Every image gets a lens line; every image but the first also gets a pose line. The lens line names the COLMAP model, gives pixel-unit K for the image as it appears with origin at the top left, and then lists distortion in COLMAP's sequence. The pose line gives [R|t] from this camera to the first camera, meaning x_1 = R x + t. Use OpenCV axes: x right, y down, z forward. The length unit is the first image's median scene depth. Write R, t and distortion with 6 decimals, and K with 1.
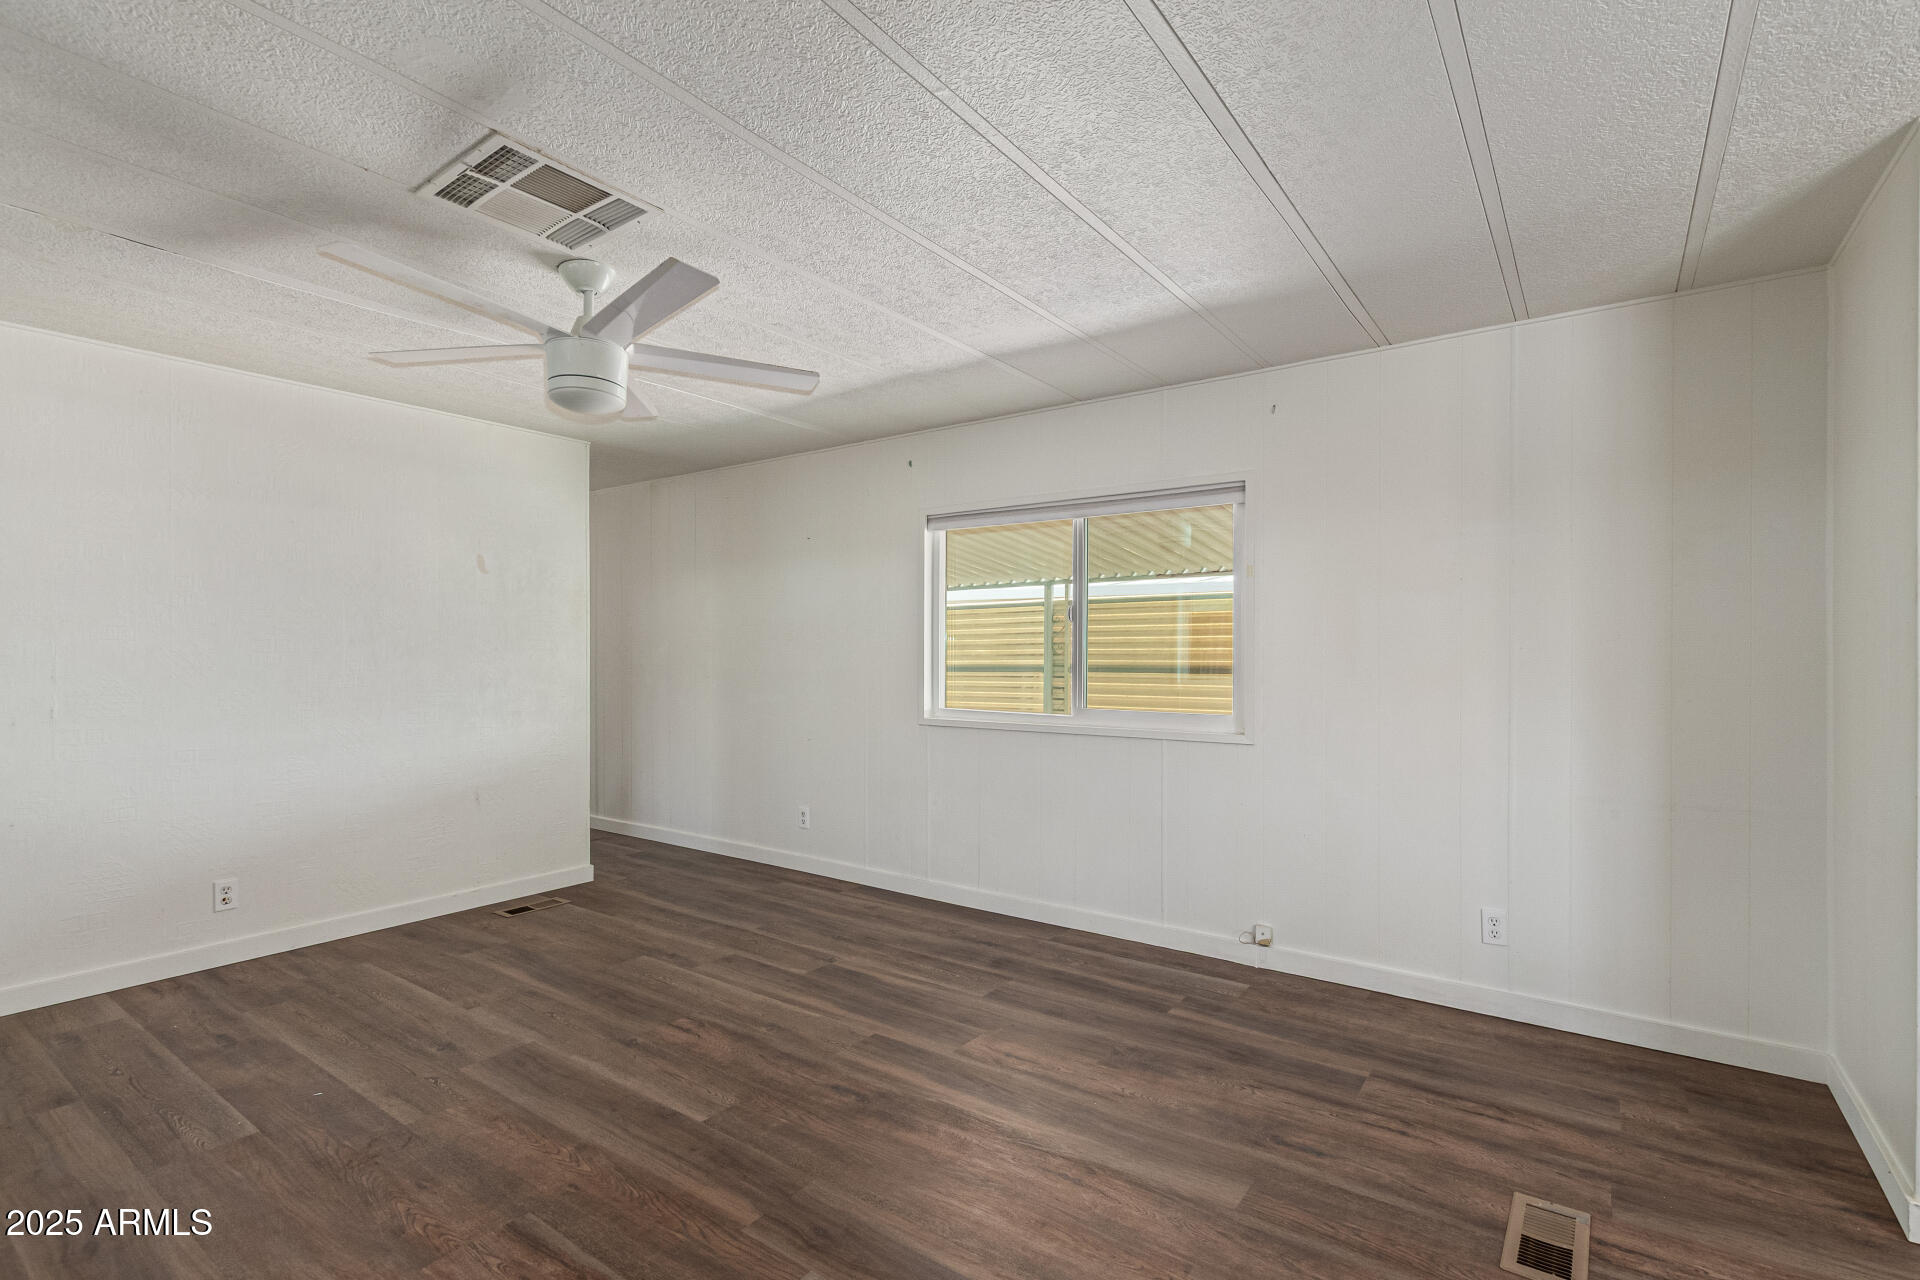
lens RADIAL K [[884.2, 0, 966.9], [0, 884.2, 663.0], [0, 0, 1]] dist [0.001791, -0.002256]
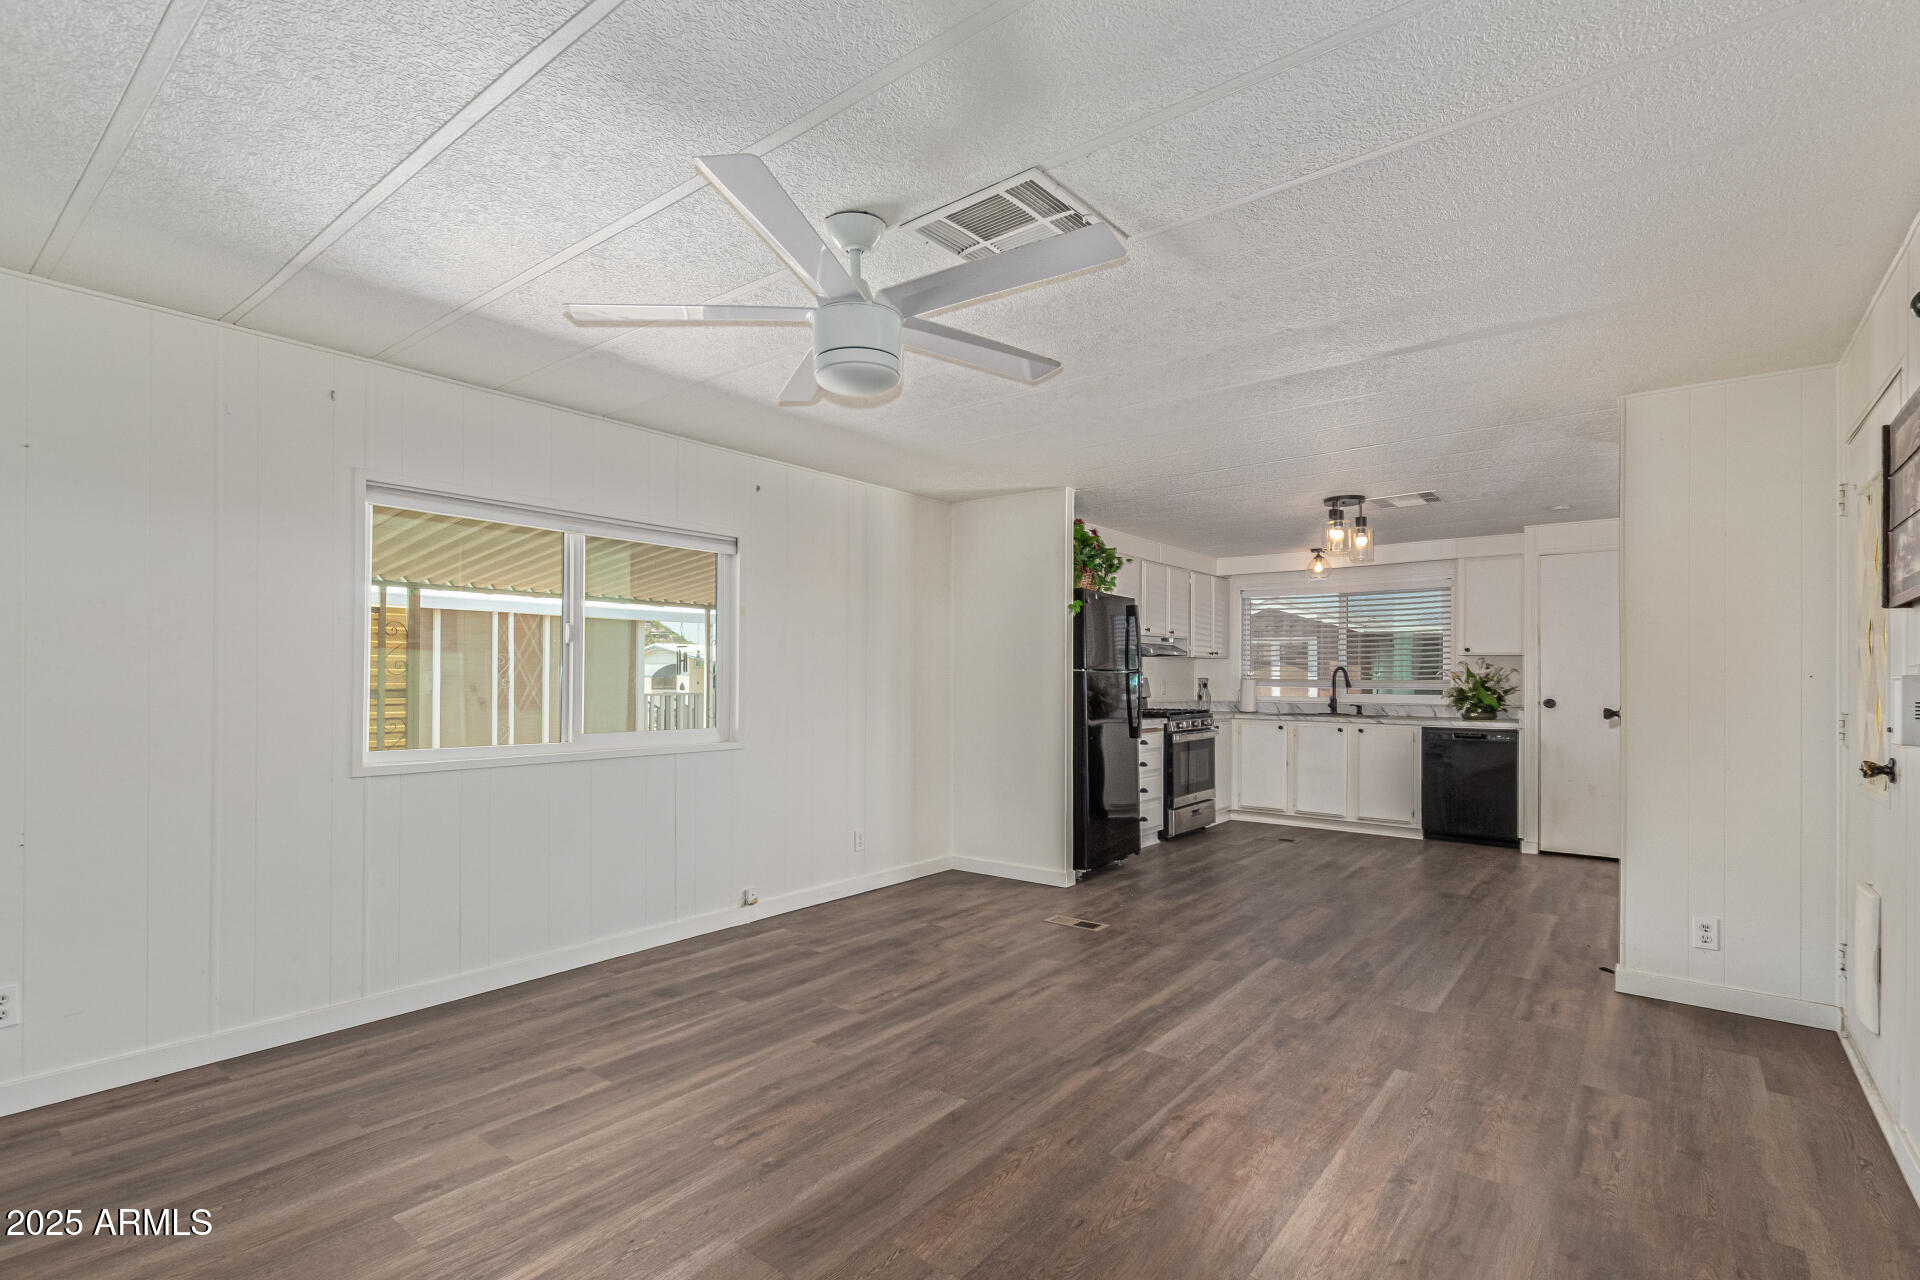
lens RADIAL K [[884.2, 0, 966.9], [0, 884.2, 663.0], [0, 0, 1]] dist [0.001791, -0.002256]
pose [[0.048308, 0.015144, 0.998718, -1.132642], [0.007599, 0.999851, -0.015529, -0.009216], [-0.998804, 0.008340, 0.048185, 0.756649]]
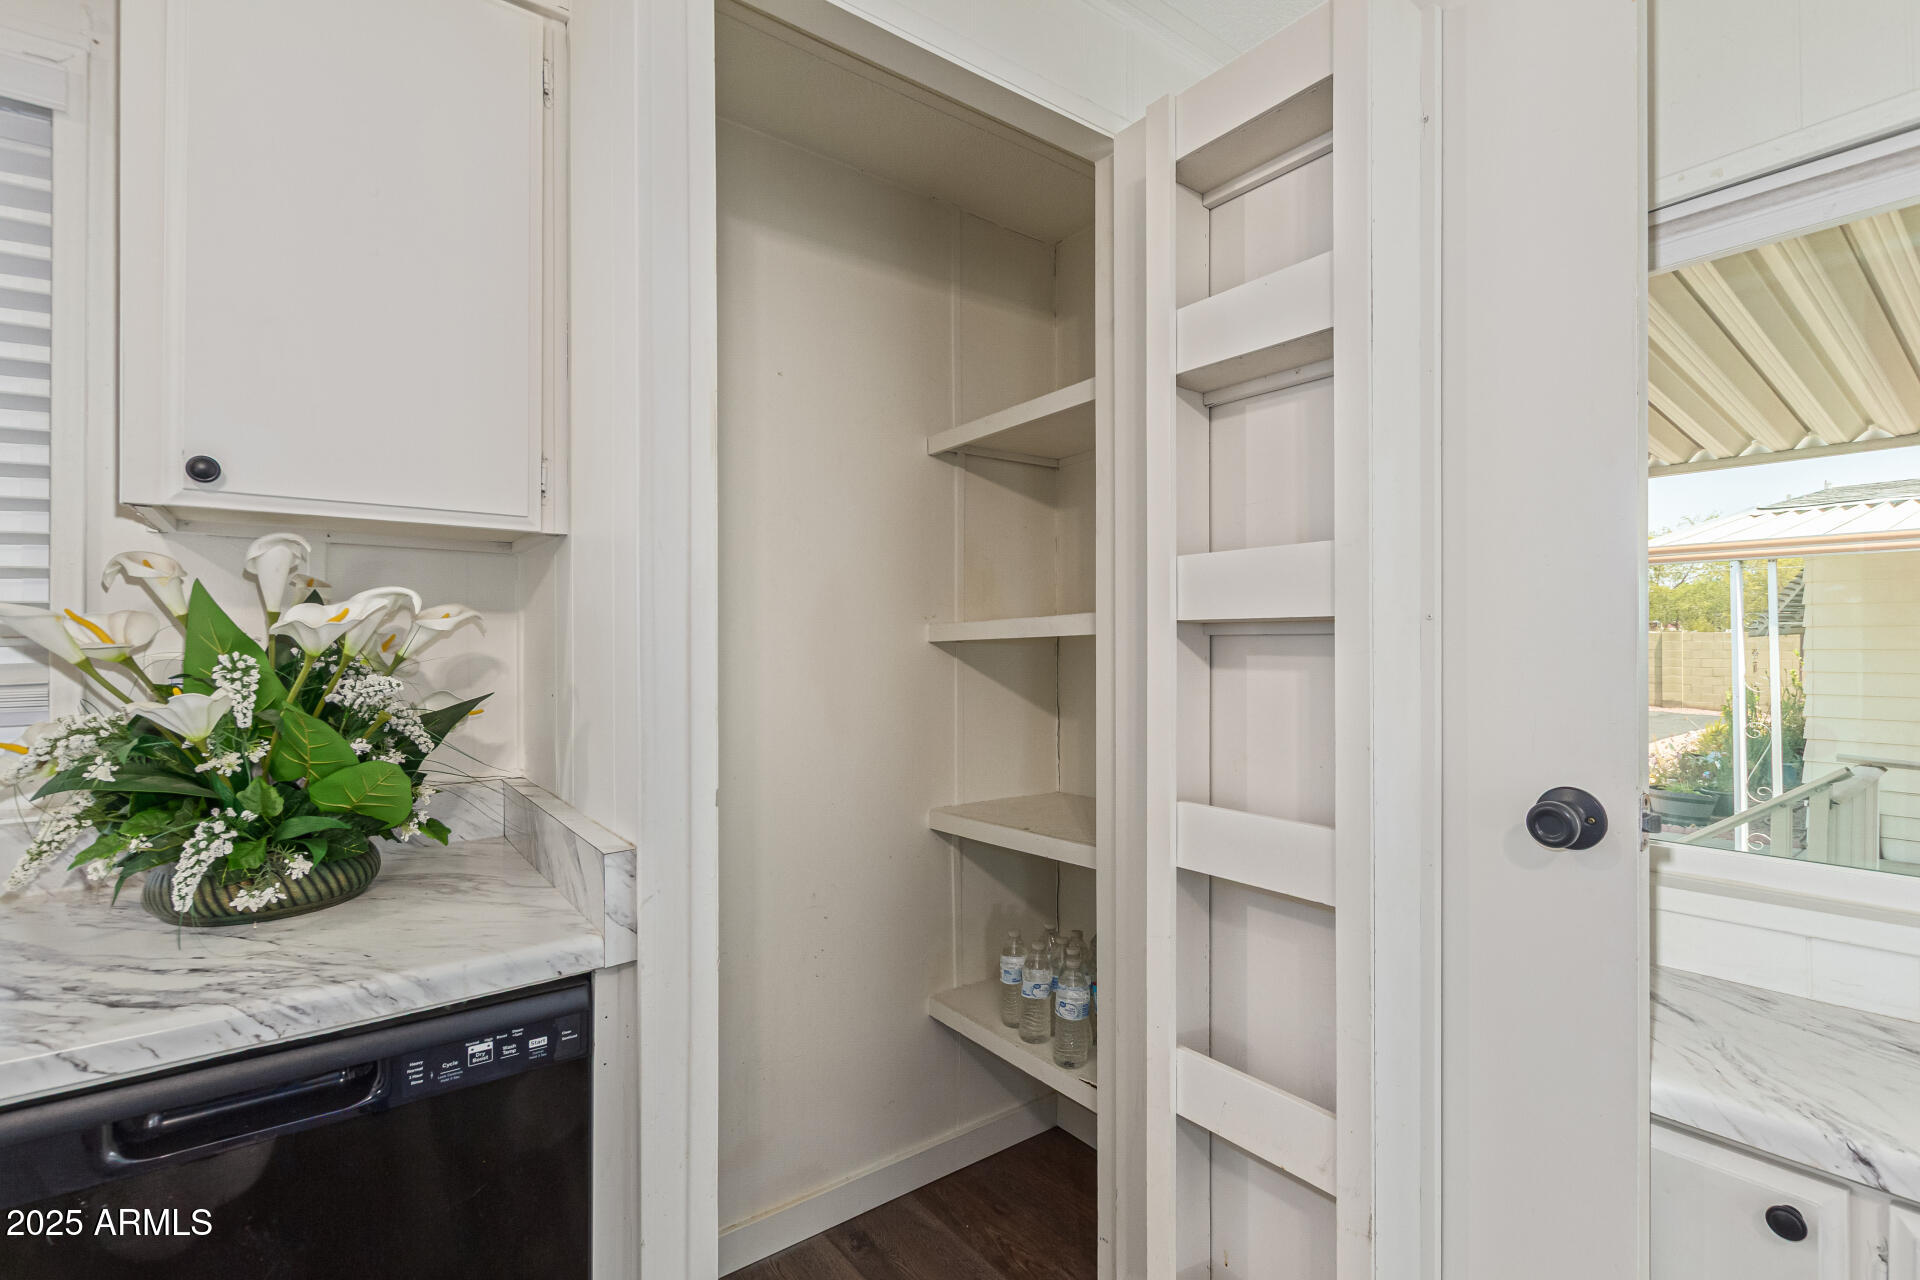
lens RADIAL K [[888.9, 0, 960.0], [0, 888.9, 640.0], [0, 0, 1]] dist [0.003263, -0.000151]
pose [[-0.955438, 0.000829, 0.295190, 0.931261], [0.004294, 0.999929, 0.011093, -0.004747], [-0.295160, 0.011866, -0.955374, -0.228060]]
